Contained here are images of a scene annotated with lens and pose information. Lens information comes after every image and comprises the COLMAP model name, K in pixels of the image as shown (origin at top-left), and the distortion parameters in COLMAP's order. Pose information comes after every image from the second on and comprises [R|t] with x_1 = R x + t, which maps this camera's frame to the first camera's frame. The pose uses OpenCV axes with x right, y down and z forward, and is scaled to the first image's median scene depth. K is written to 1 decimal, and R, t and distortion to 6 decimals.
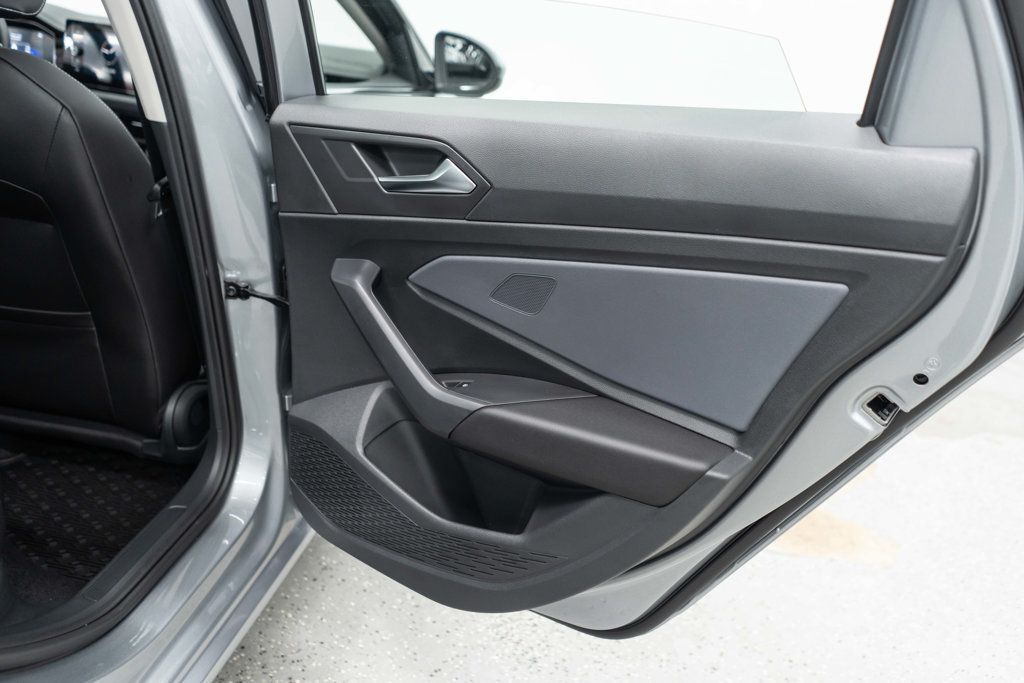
lens RADIAL K [[789.3, 0, 511.6], [0, 789.3, 340.5], [0, 0, 1]] dist [-0.023084, 0.006678]
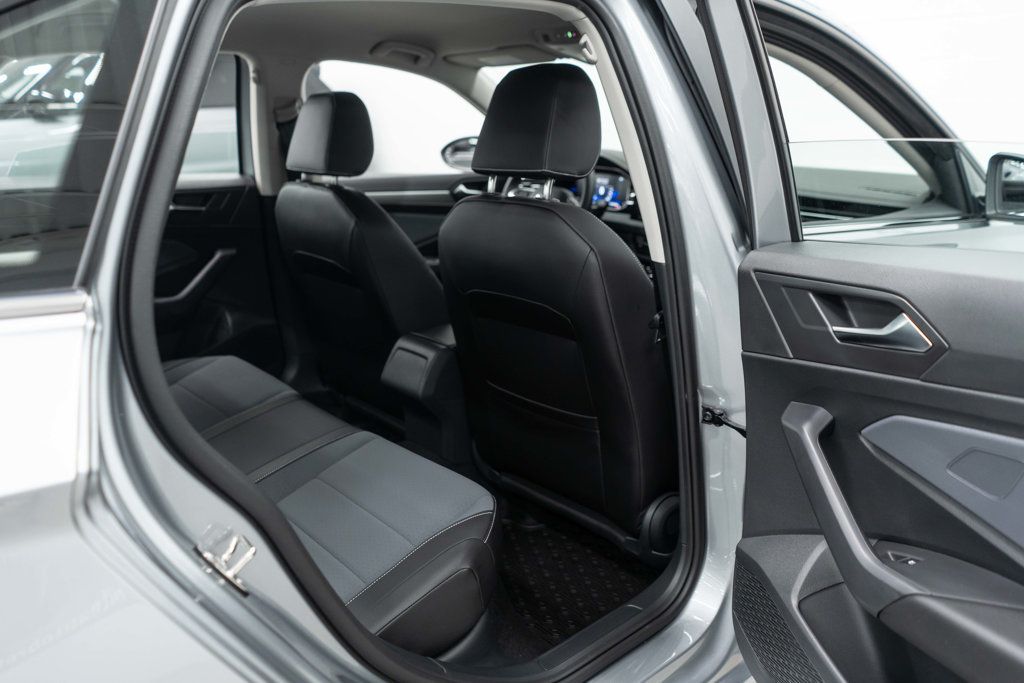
lens RADIAL K [[789.3, 0, 512.4], [0, 789.3, 341.4], [0, 0, 1]] dist [-0.023084, 0.006678]
pose [[0.762991, 0.073273, -0.642243, 0.131667], [-0.159067, 0.984286, -0.076677, -0.043679], [0.626532, 0.160663, 0.762656, 0.010477]]
